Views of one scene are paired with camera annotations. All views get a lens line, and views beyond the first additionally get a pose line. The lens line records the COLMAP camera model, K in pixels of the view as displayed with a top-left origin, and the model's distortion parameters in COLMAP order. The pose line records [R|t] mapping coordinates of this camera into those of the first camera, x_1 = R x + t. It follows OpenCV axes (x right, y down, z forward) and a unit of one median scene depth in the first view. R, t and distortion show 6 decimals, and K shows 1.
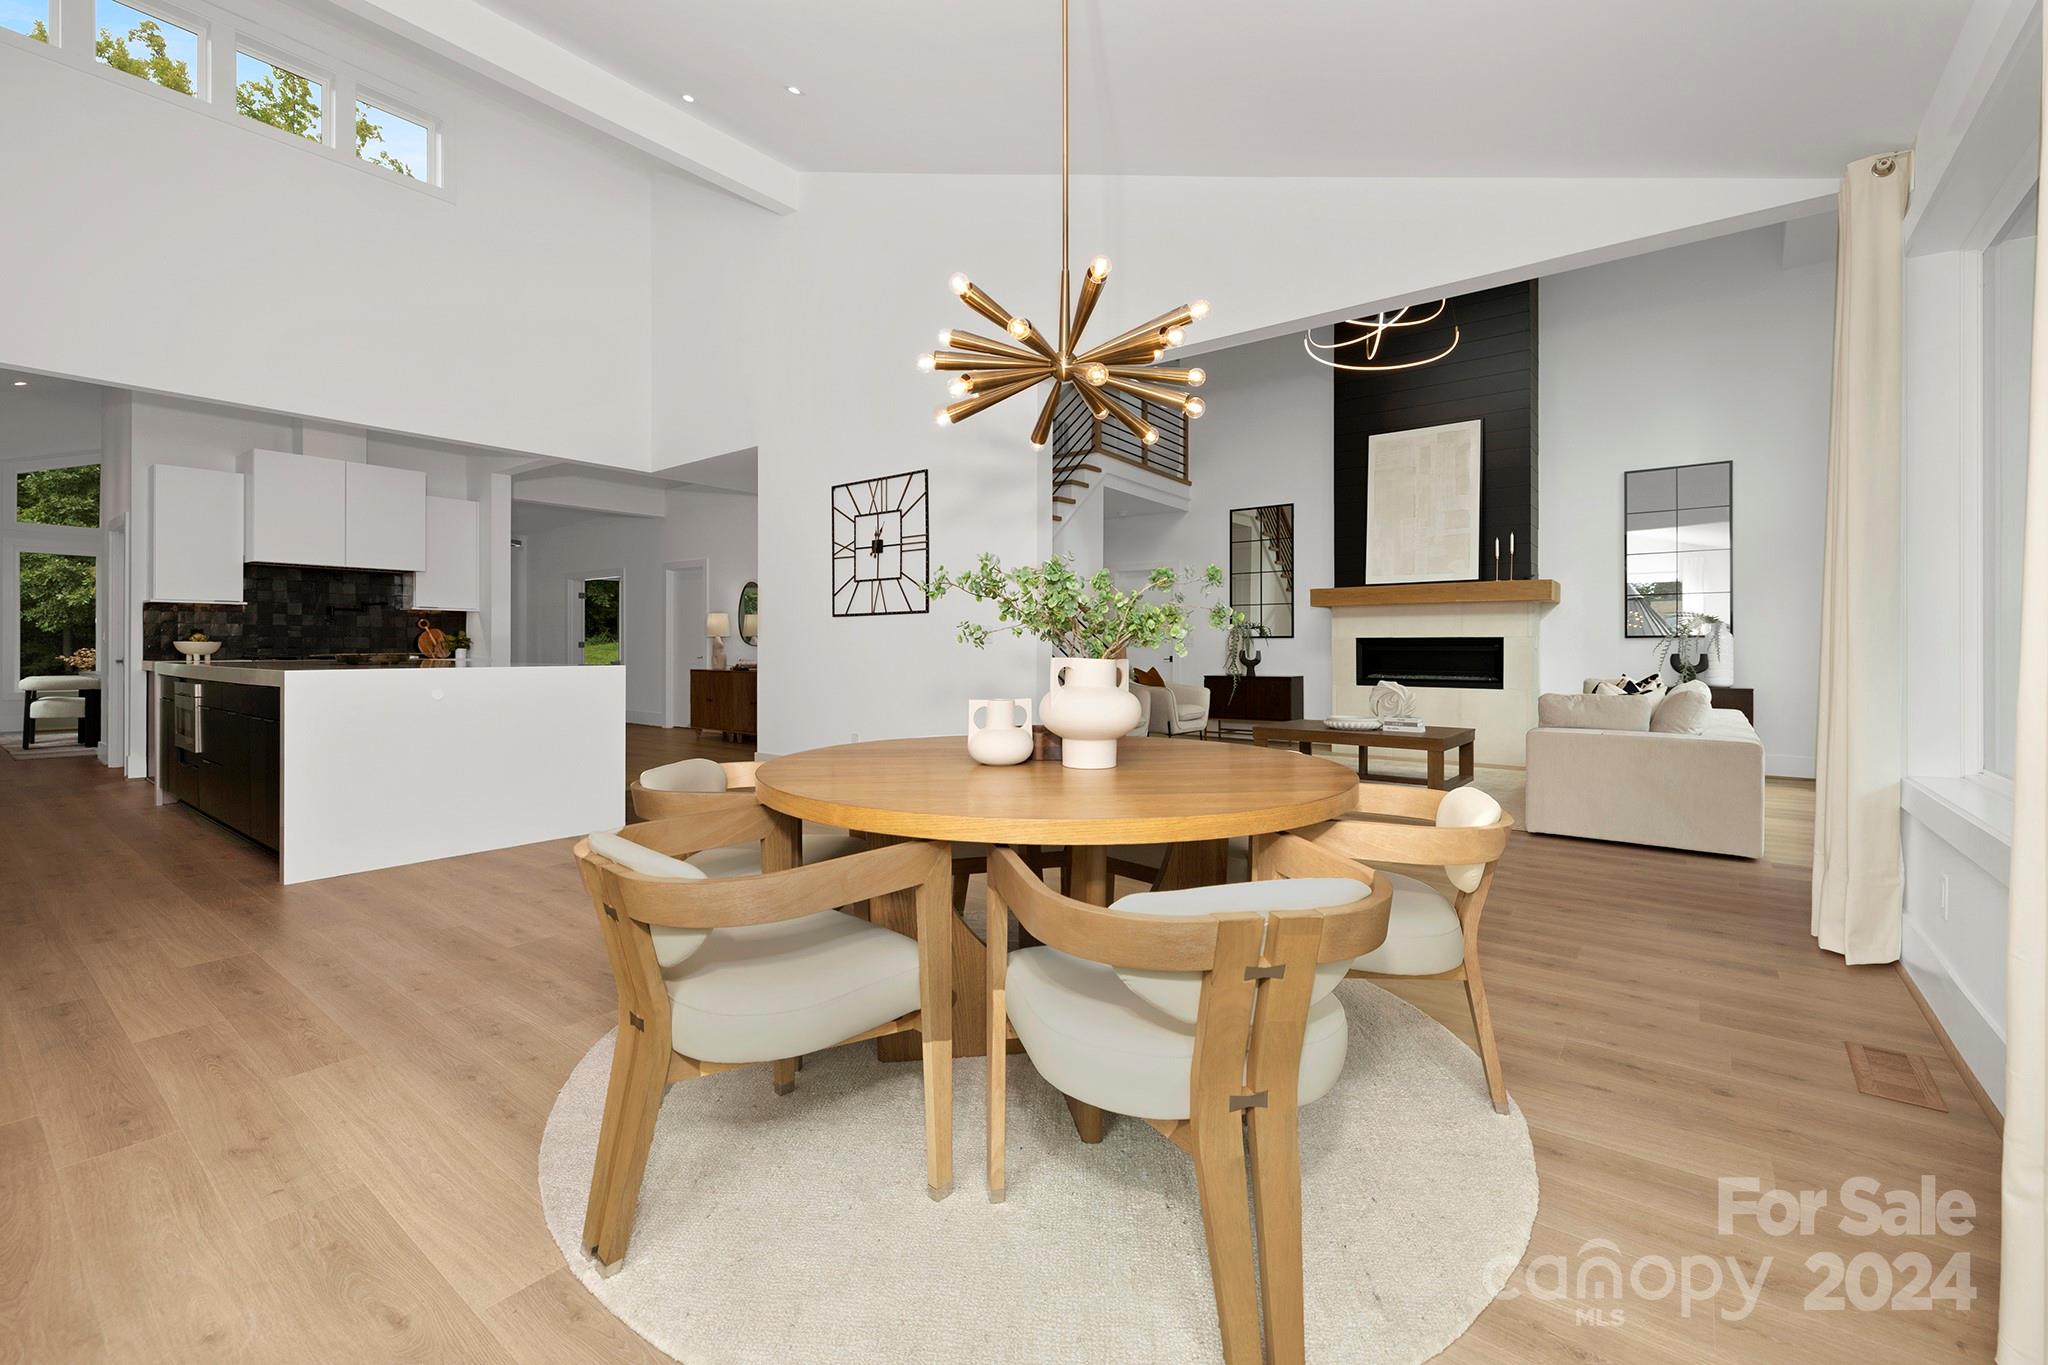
lens RADIAL K [[871.9, 0, 1028.1], [0, 871.9, 645.5], [0, 0, 1]] dist [-0.001031, 0.000216]
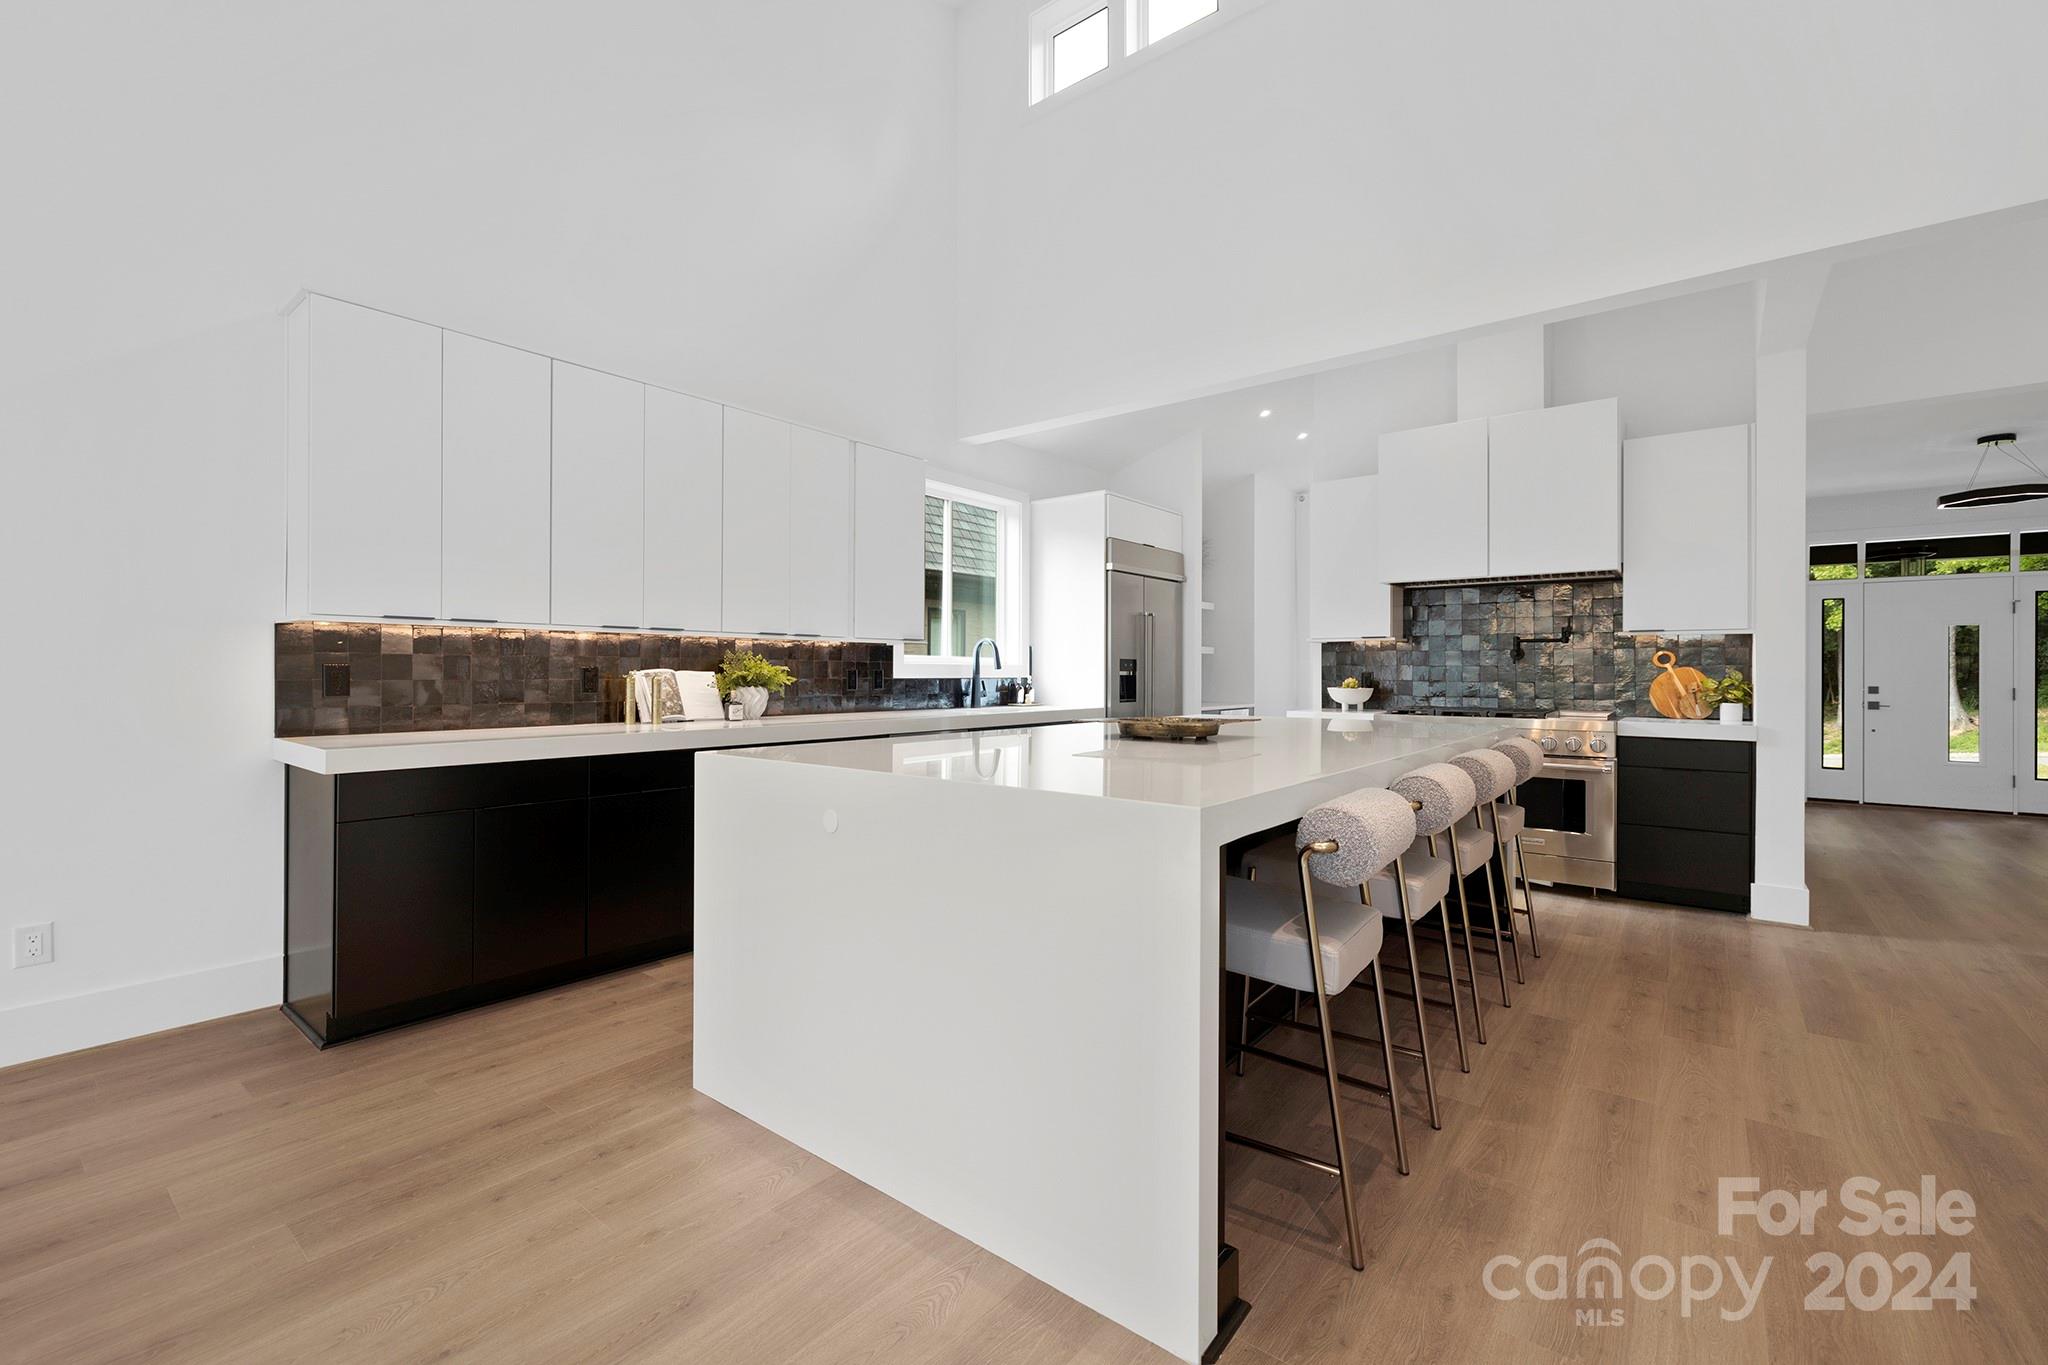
lens RADIAL K [[871.9, 0, 983.3], [0, 871.9, 671.3], [0, 0, 1]] dist [-0.001031, 0.000216]
pose [[-0.033369, -0.003681, -0.999436, -0.112233], [-0.003152, 0.999989, -0.003578, -0.015561], [0.999438, 0.003031, -0.033380, 0.668846]]
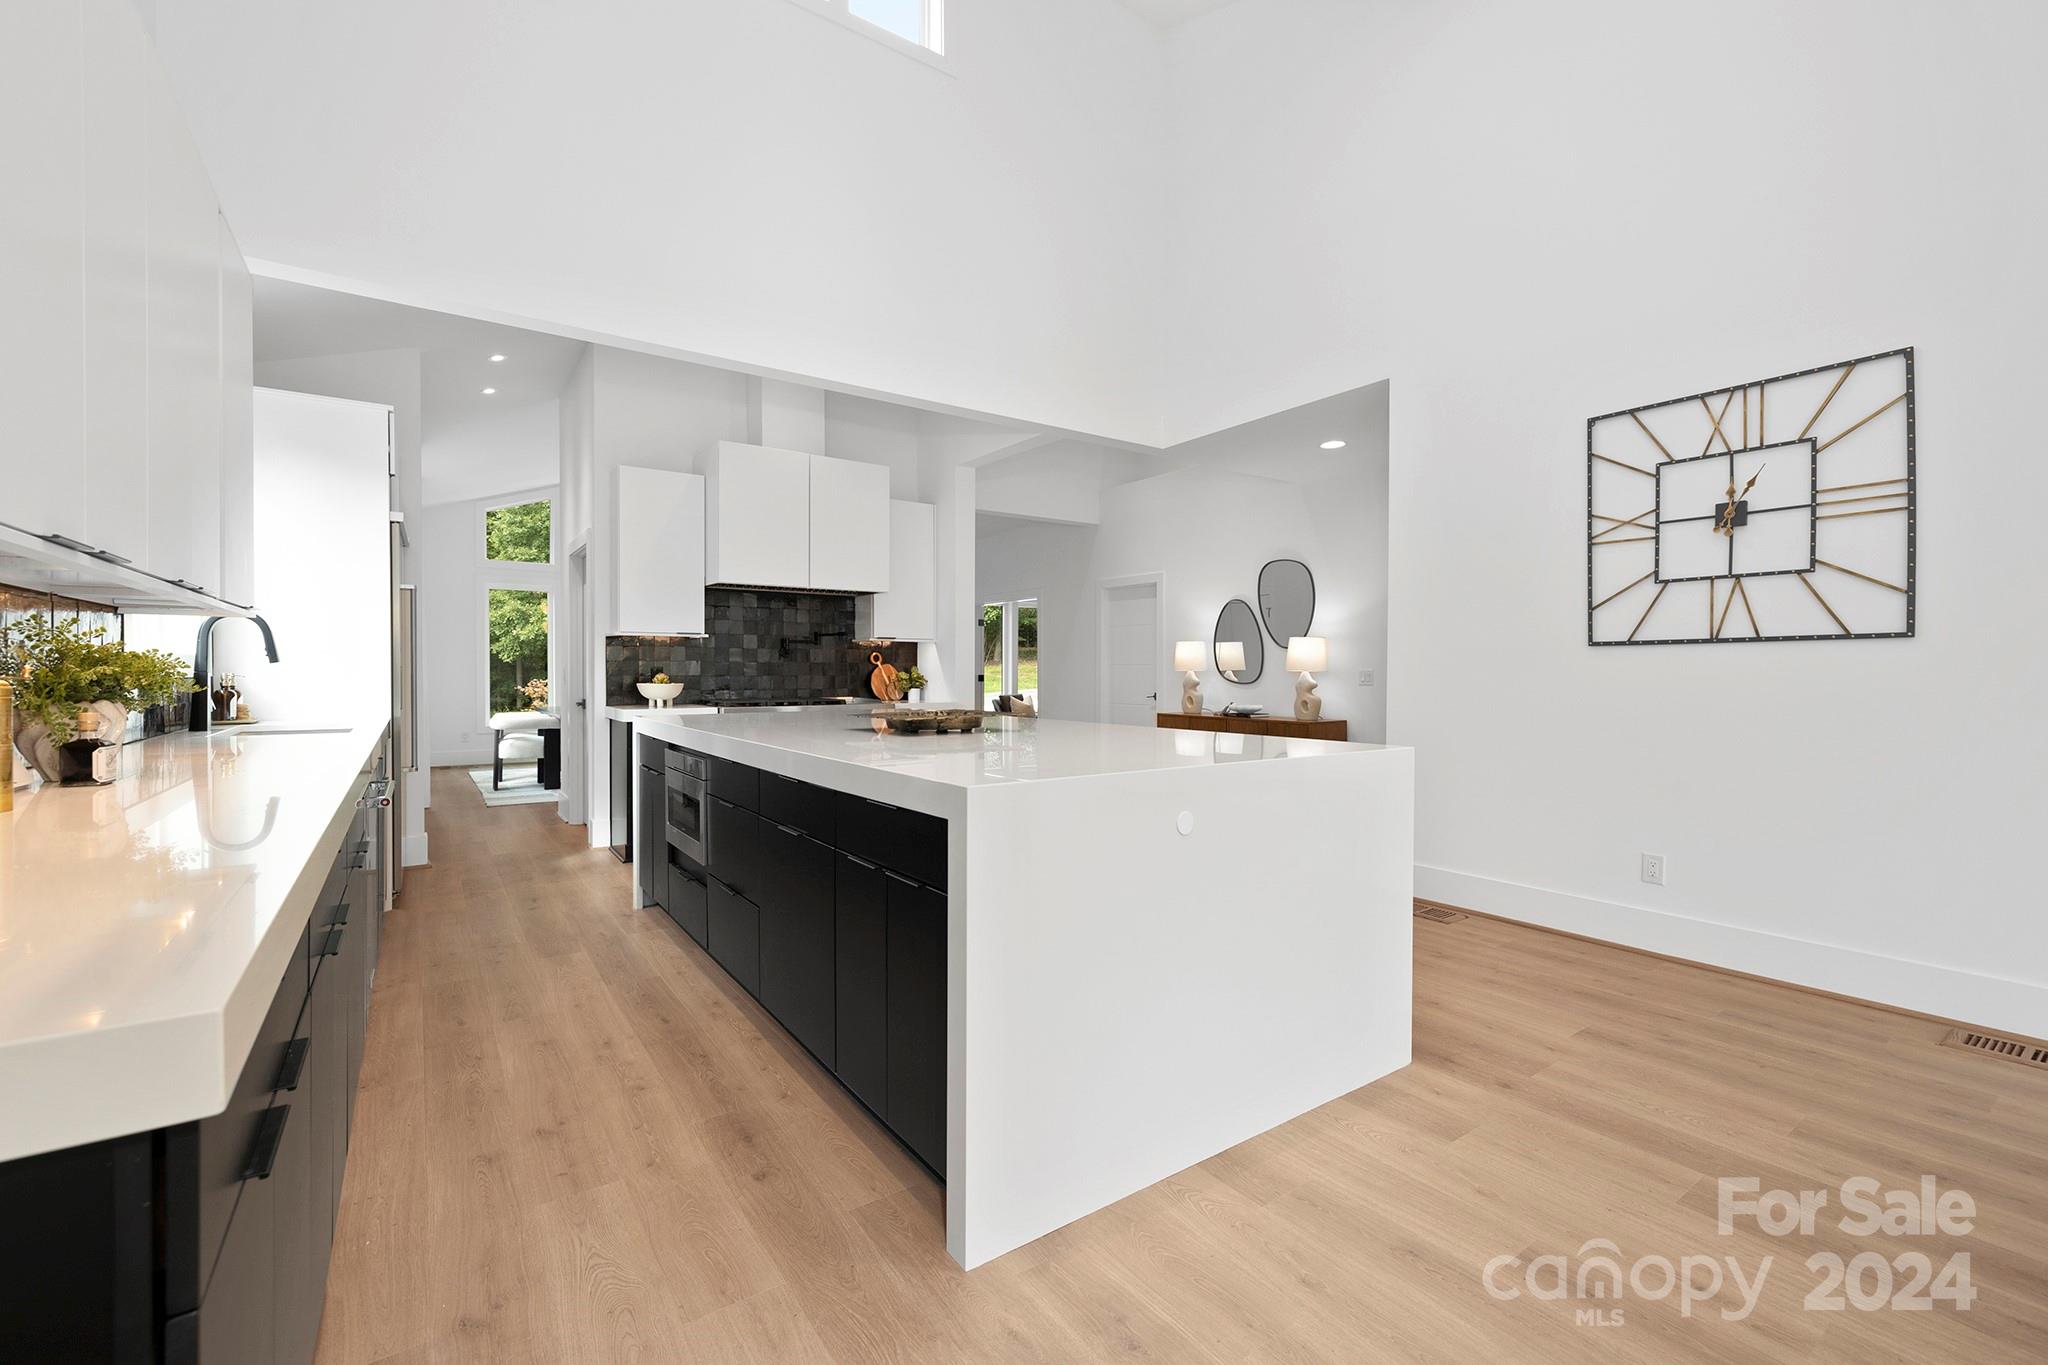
lens RADIAL K [[871.9, 0, 1039.4], [0, 871.9, 673.2], [0, 0, 1]] dist [-0.001031, 0.000216]
pose [[0.957006, -0.000029, -0.290070, -0.369406], [0.000979, 0.999995, 0.003131, -0.015826], [0.290068, -0.003281, 0.957000, 0.315307]]
